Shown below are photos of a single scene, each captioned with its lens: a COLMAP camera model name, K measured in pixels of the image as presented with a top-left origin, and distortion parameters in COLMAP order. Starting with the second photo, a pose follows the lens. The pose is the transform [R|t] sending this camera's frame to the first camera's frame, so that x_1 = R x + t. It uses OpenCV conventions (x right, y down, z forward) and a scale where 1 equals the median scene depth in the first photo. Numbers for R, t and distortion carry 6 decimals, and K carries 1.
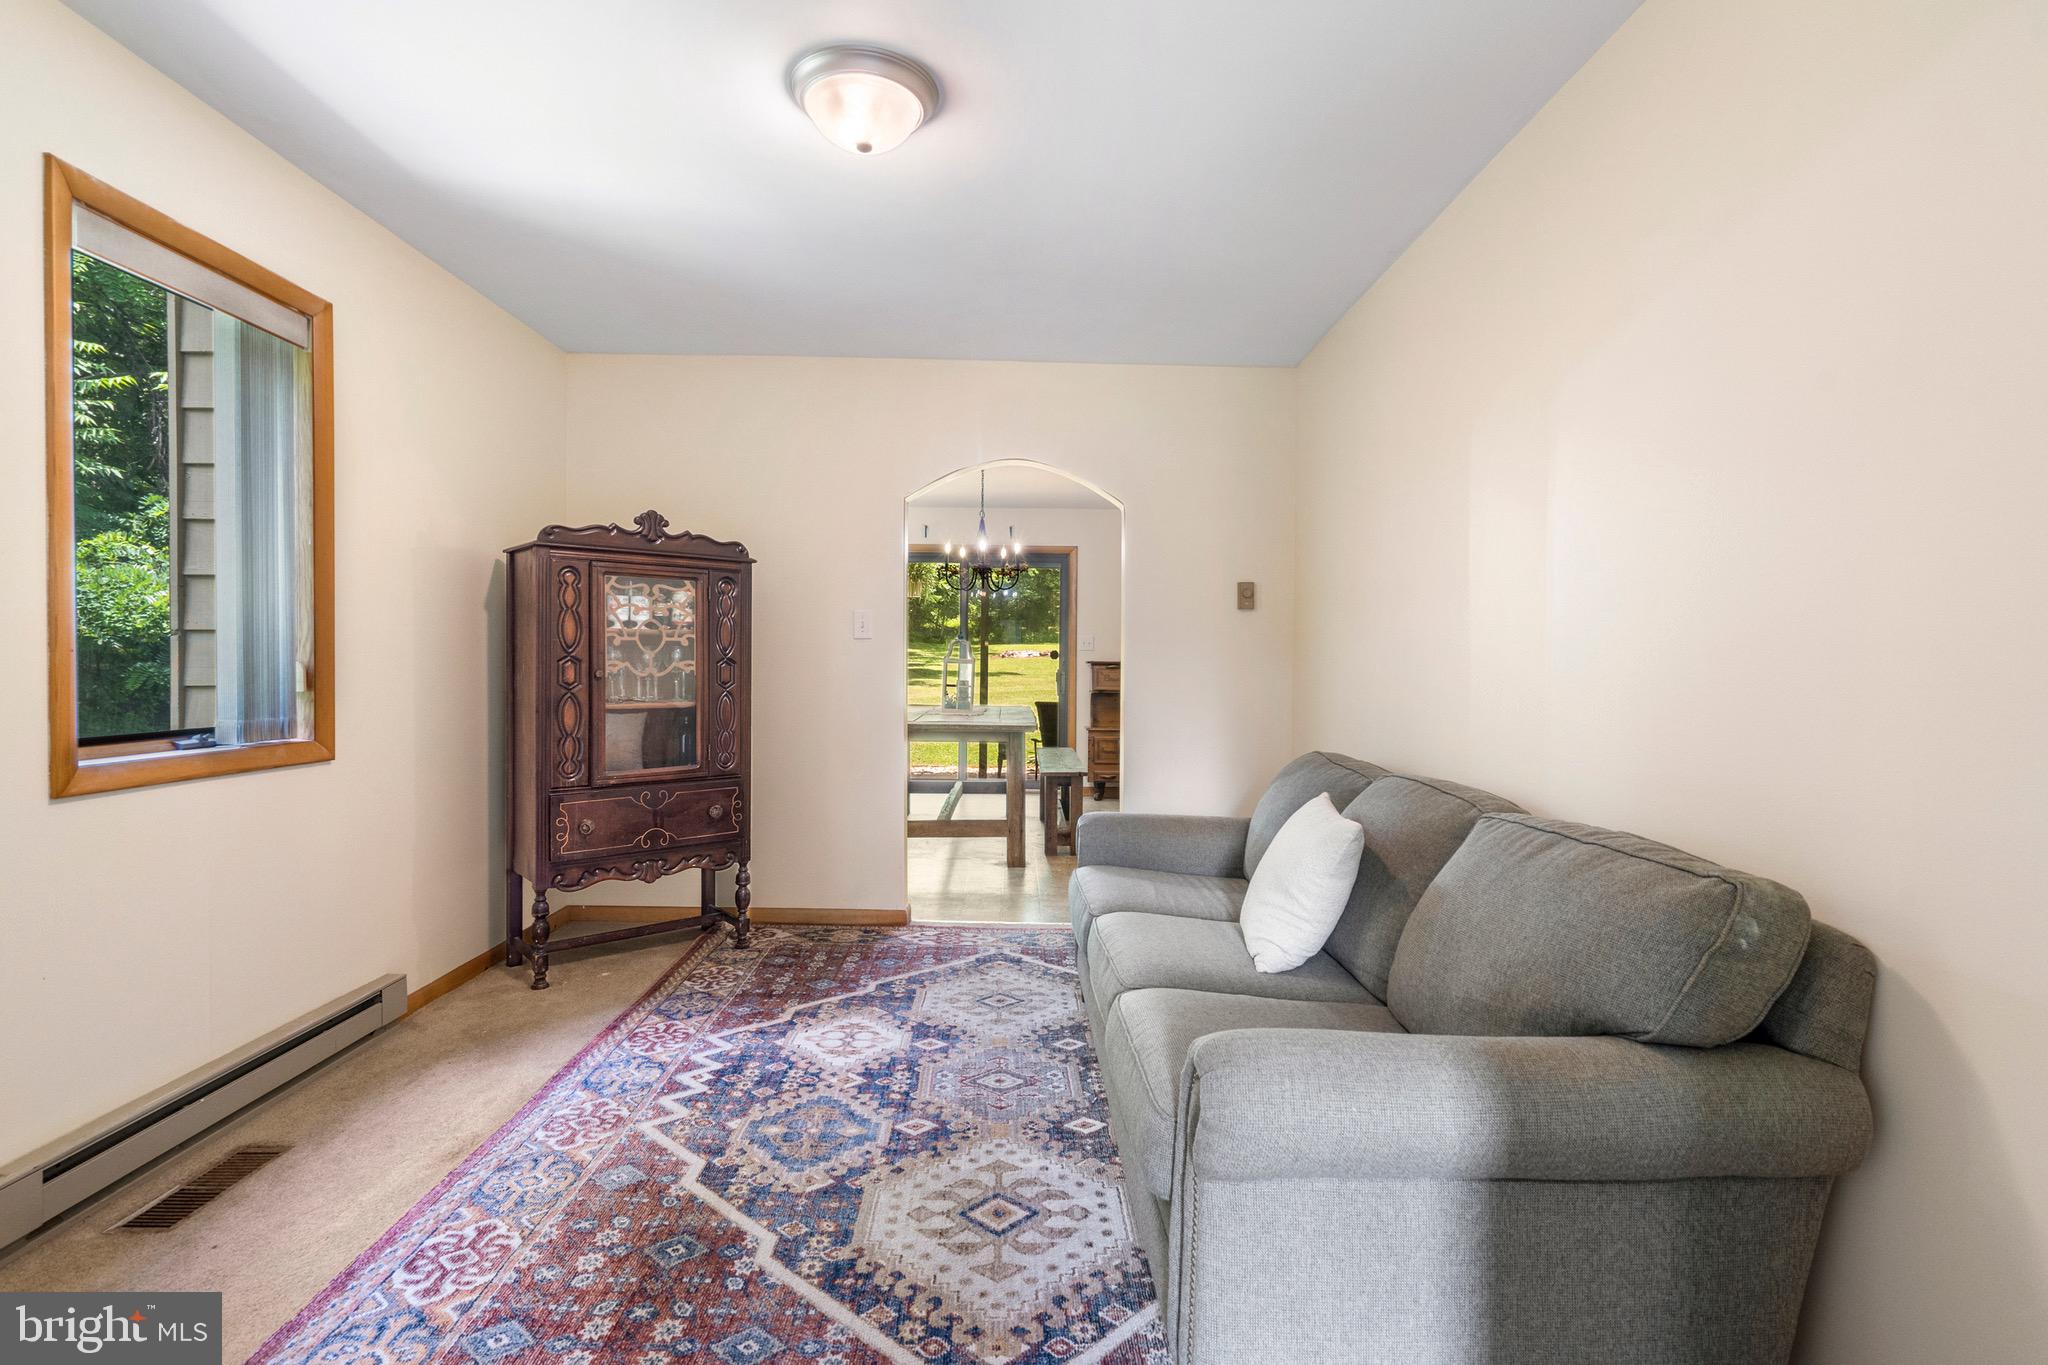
lens RADIAL K [[954.5, 0, 1031.7], [0, 954.5, 677.7], [0, 0, 1]] dist [0.001134, 0.001144]
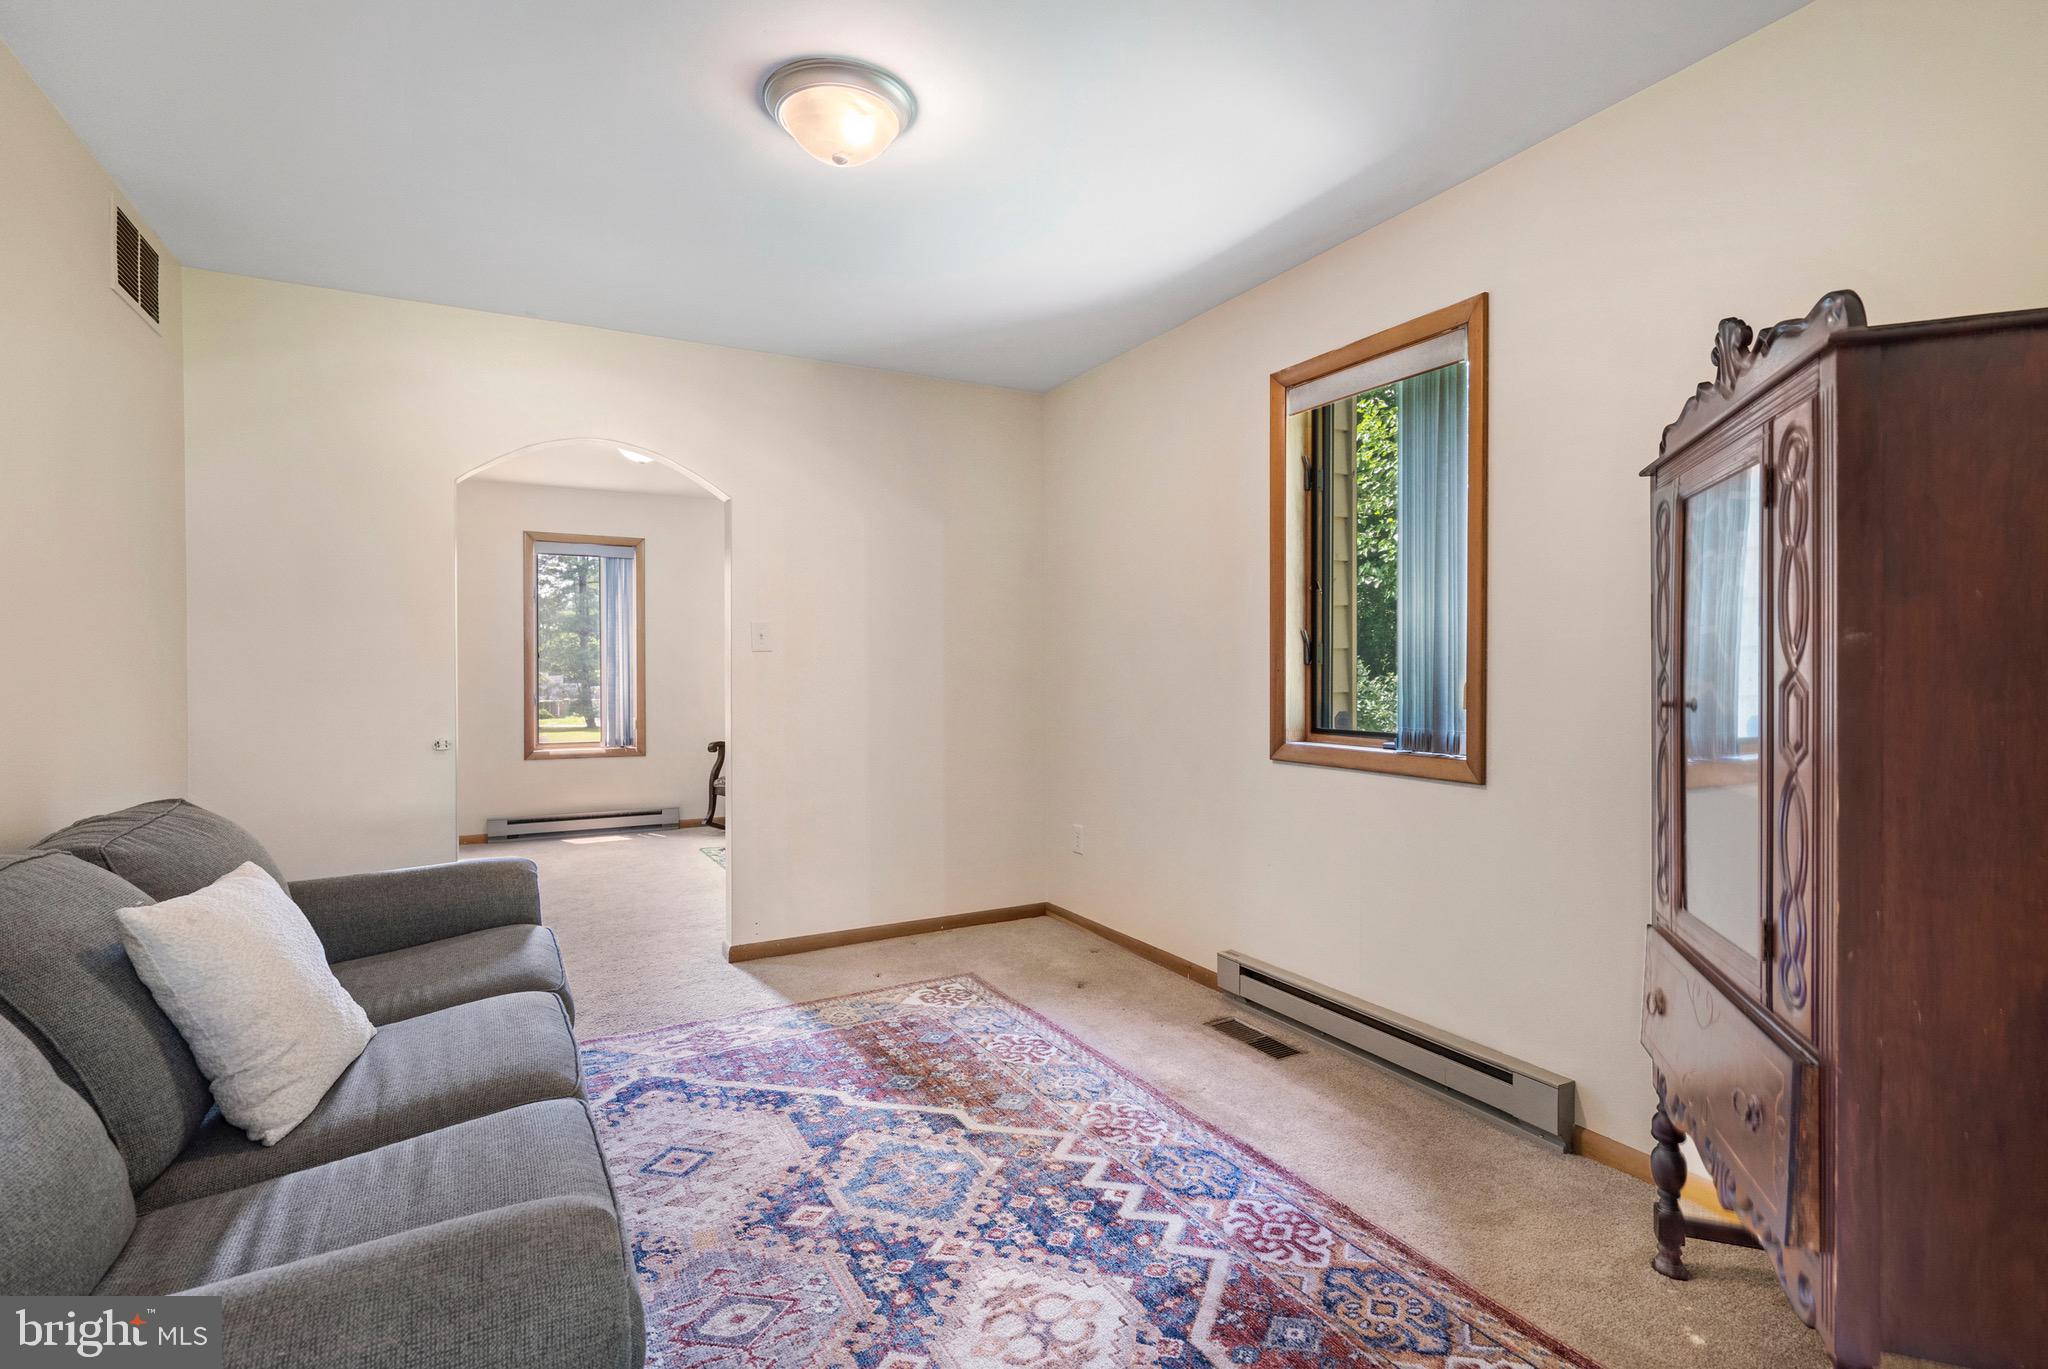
lens RADIAL K [[954.5, 0, 1031.7], [0, 954.5, 679.7], [0, 0, 1]] dist [0.001134, 0.001144]
pose [[-0.884546, -0.000445, -0.466453, 0.099868], [-0.012555, 0.999660, 0.022855, -0.037257], [0.466284, 0.026072, -0.884251, 1.764418]]
